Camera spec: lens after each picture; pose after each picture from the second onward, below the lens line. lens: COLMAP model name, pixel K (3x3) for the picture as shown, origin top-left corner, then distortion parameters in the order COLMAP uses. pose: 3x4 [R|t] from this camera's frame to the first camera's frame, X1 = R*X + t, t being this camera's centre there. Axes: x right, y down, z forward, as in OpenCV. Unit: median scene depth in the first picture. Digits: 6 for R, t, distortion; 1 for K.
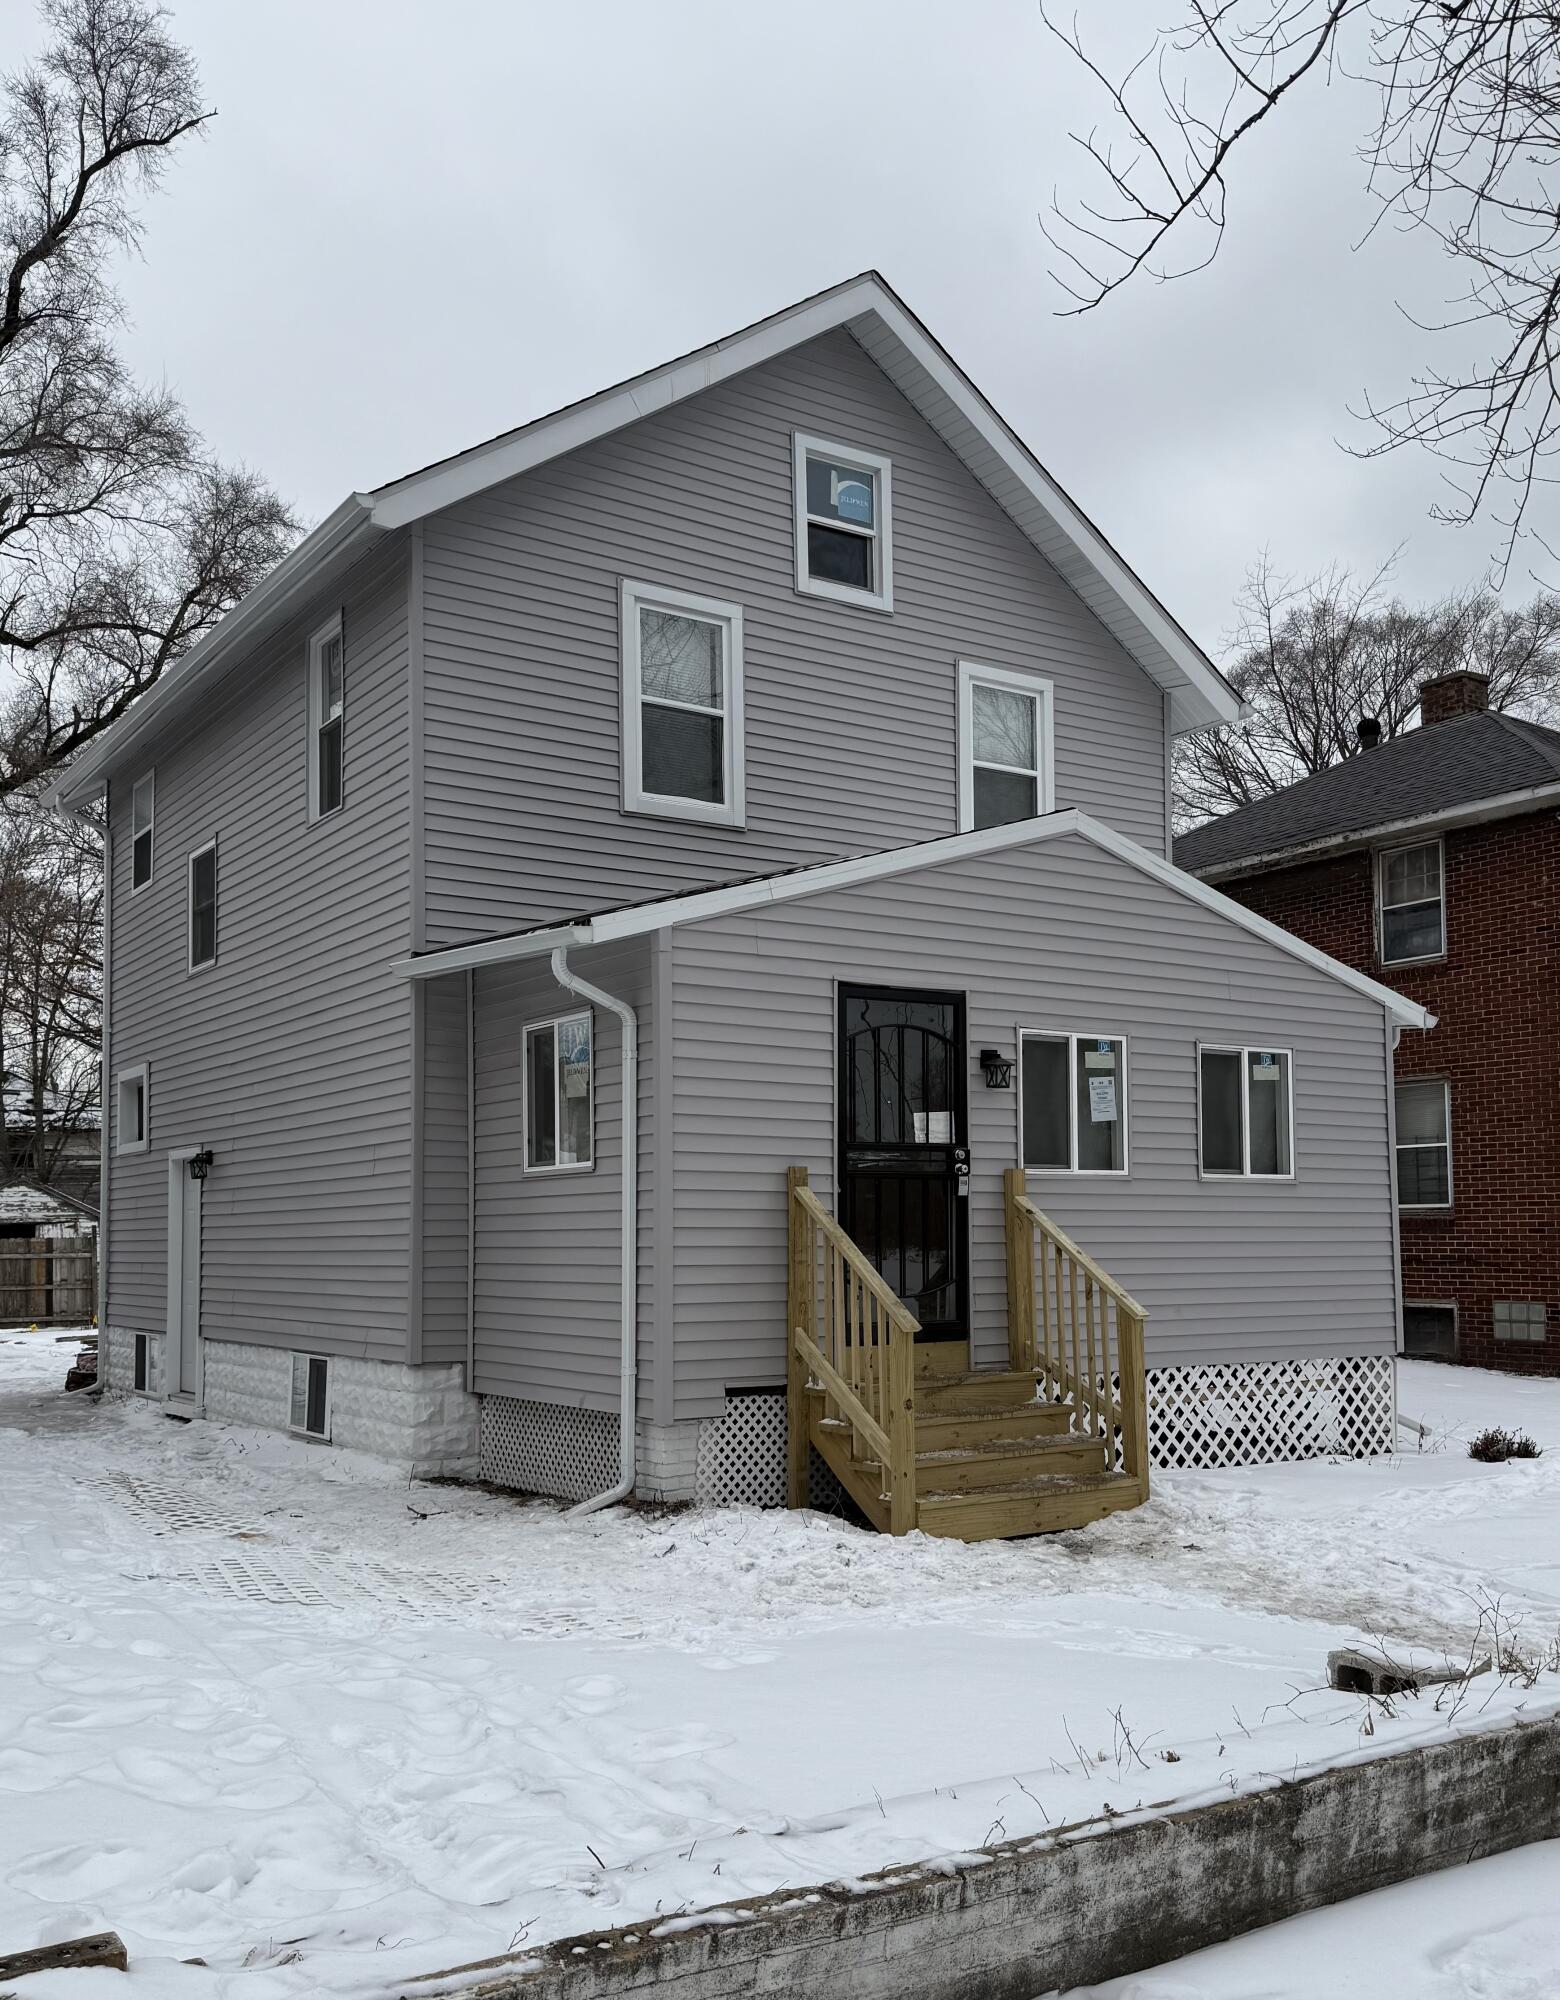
lens RADIAL K [[1774.9, 0, 779.5], [0, 1774.9, 1134.6], [0, 0, 1]] dist [0.148133, 0.004893]
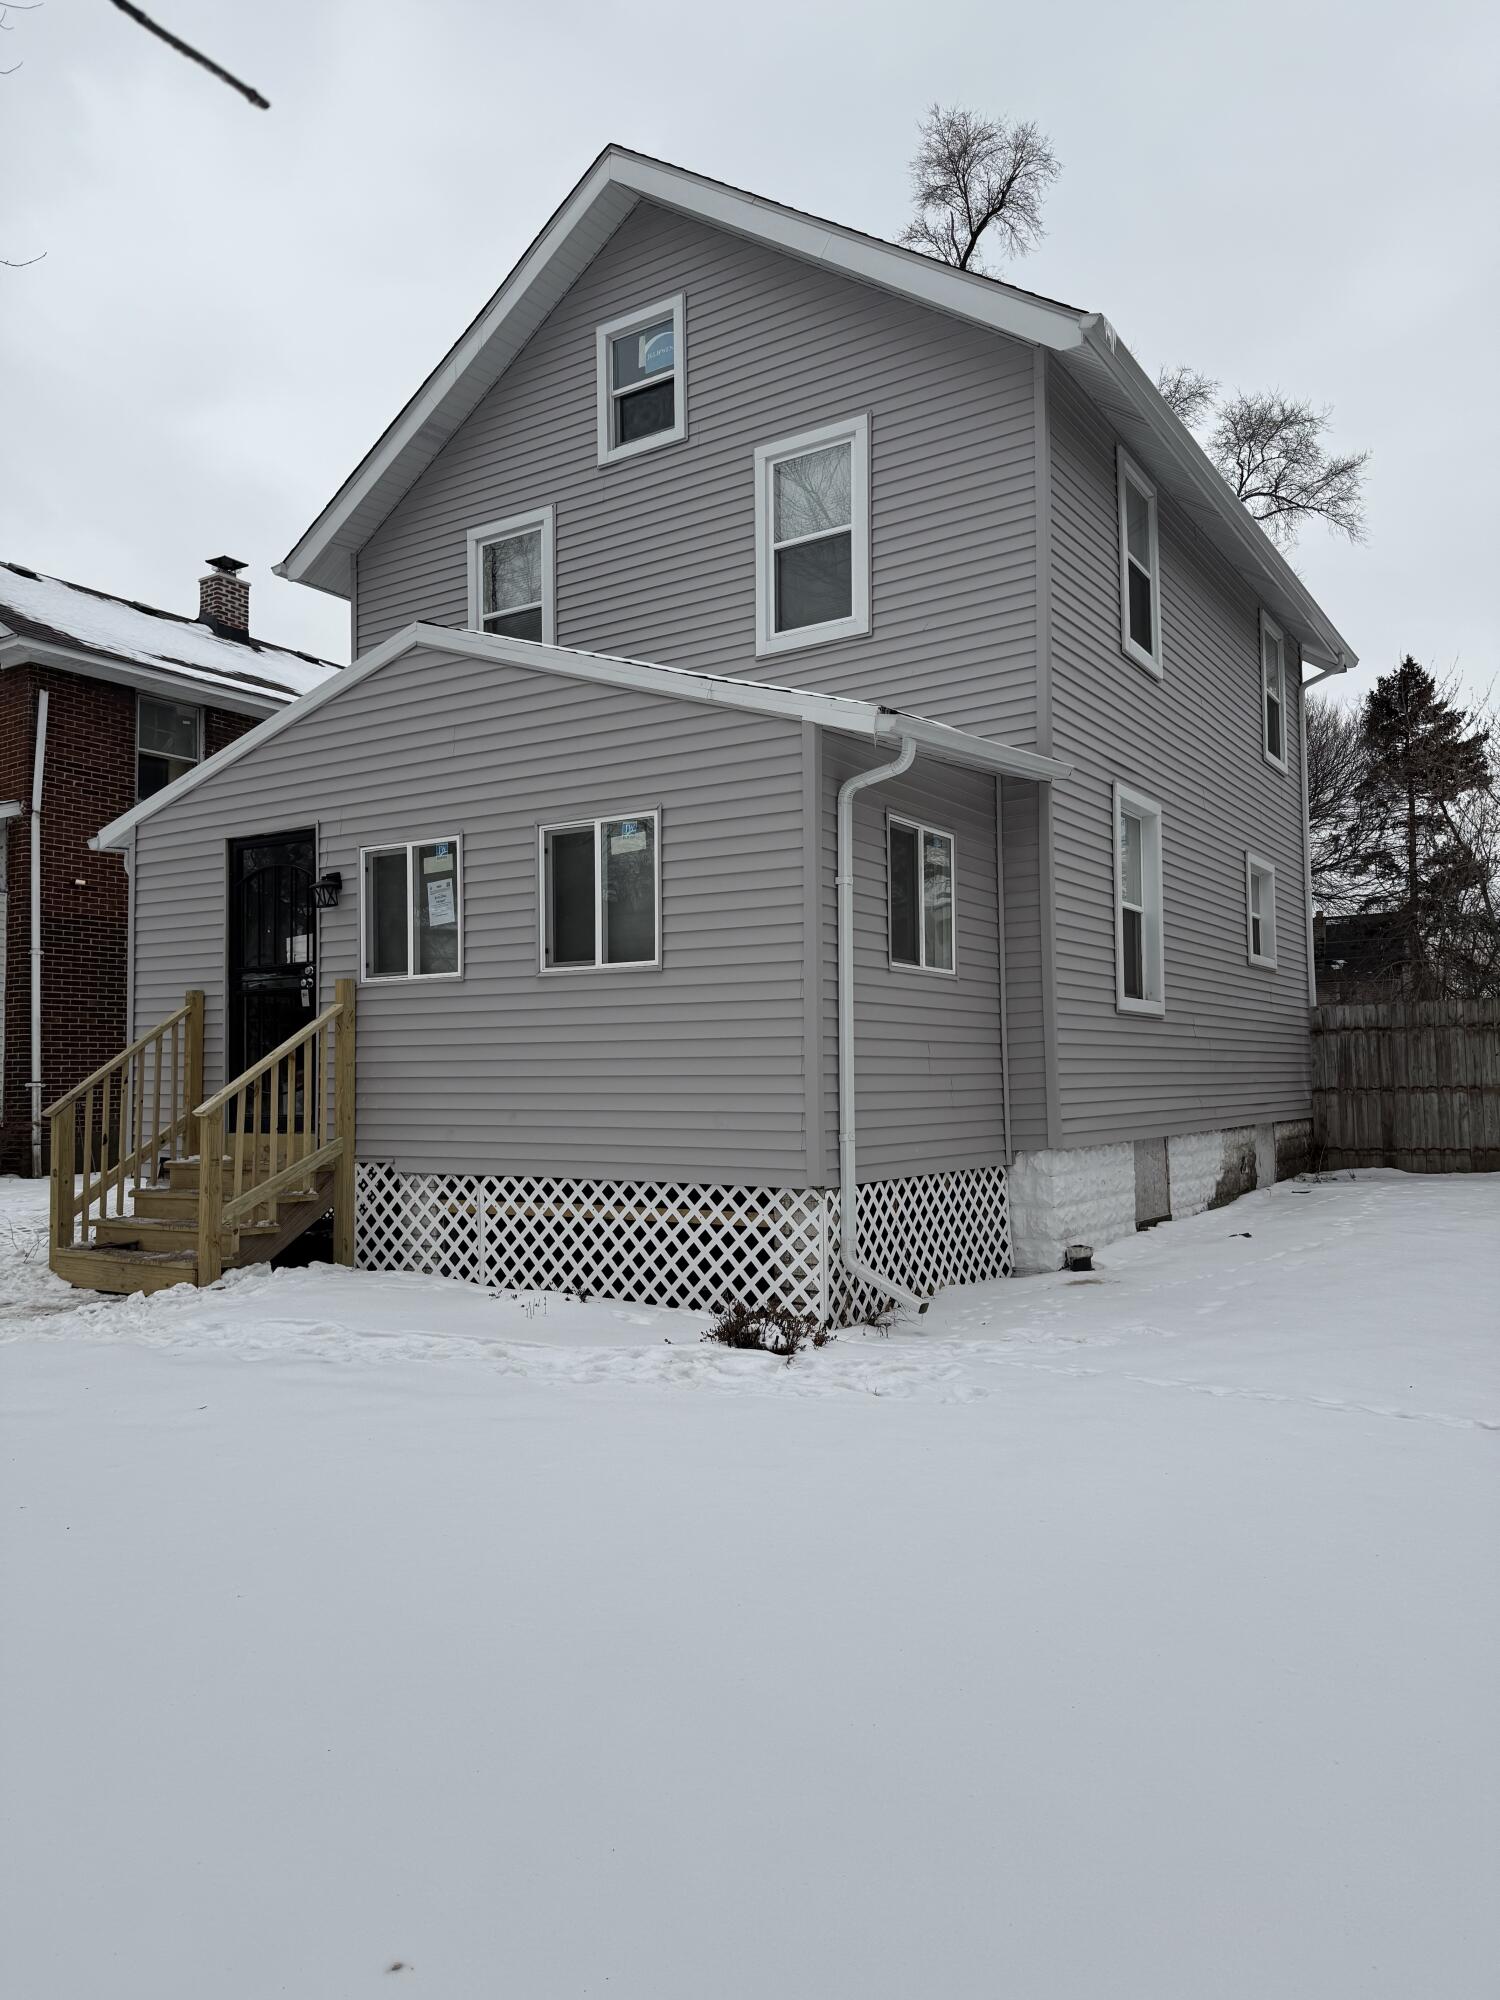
lens RADIAL K [[1377.2, 0, 750.0], [0, 1377.2, 1000.0], [0, 0, 1]] dist [0.079006, -0.002070]
pose [[0.391132, -0.045733, -0.919198, 0.912103], [0.055640, 0.998113, -0.025983, 0.061417], [0.918651, -0.040981, 0.392938, 0.808785]]
